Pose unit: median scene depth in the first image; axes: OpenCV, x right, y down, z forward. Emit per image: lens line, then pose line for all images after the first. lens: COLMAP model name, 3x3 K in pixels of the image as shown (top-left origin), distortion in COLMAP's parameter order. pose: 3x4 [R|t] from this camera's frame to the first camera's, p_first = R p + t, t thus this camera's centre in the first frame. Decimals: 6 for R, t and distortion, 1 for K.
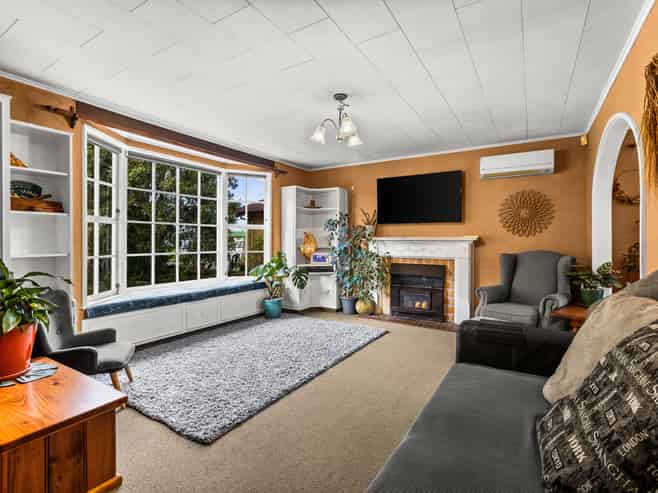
lens RADIAL K [[339.2, 0, 325.4], [0, 339.2, 238.8], [0, 0, 1]] dist [-0.002153, -0.000429]
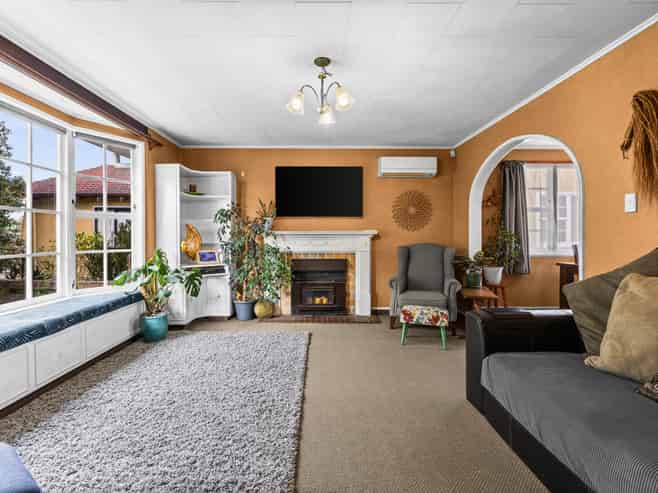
lens RADIAL K [[339.2, 0, 325.4], [0, 339.2, 238.8], [0, 0, 1]] dist [-0.002153, -0.000429]
pose [[0.835568, -0.009271, 0.549308, -0.245758], [-0.000999, 0.999830, 0.018395, -0.001234], [-0.549386, -0.015919, 0.835417, 0.179034]]
